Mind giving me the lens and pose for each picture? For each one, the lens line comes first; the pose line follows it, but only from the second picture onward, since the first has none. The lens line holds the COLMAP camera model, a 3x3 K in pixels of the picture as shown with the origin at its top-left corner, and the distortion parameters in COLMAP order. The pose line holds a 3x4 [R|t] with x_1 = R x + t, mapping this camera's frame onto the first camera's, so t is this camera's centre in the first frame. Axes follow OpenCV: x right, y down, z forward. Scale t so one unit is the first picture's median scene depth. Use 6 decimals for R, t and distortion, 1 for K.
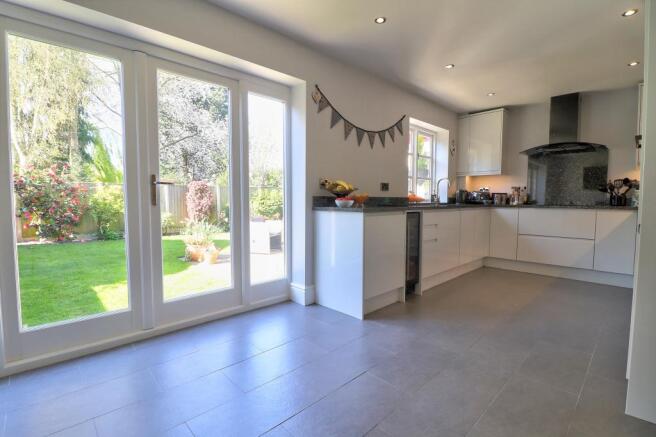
lens RADIAL K [[309.5, 0, 327.1], [0, 309.5, 217.0], [0, 0, 1]] dist [-0.003116, -0.000594]
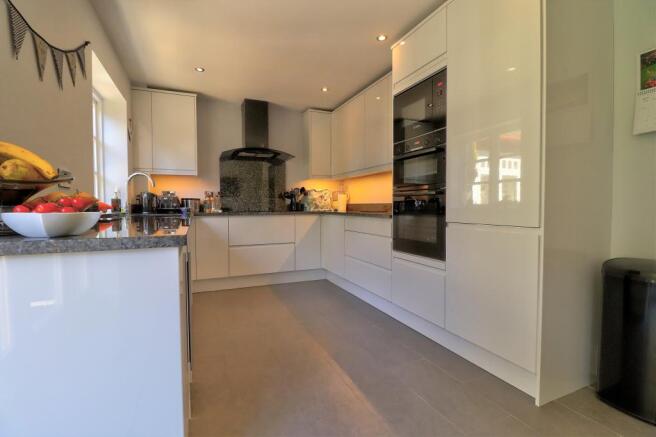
lens RADIAL K [[309.5, 0, 328.9], [0, 309.5, 220.6], [0, 0, 1]] dist [-0.003116, -0.000594]
pose [[0.359660, -0.049138, 0.931789, -0.083918], [0.060961, 0.997716, 0.029084, -0.024349], [-0.931090, 0.046342, 0.361834, 0.425269]]
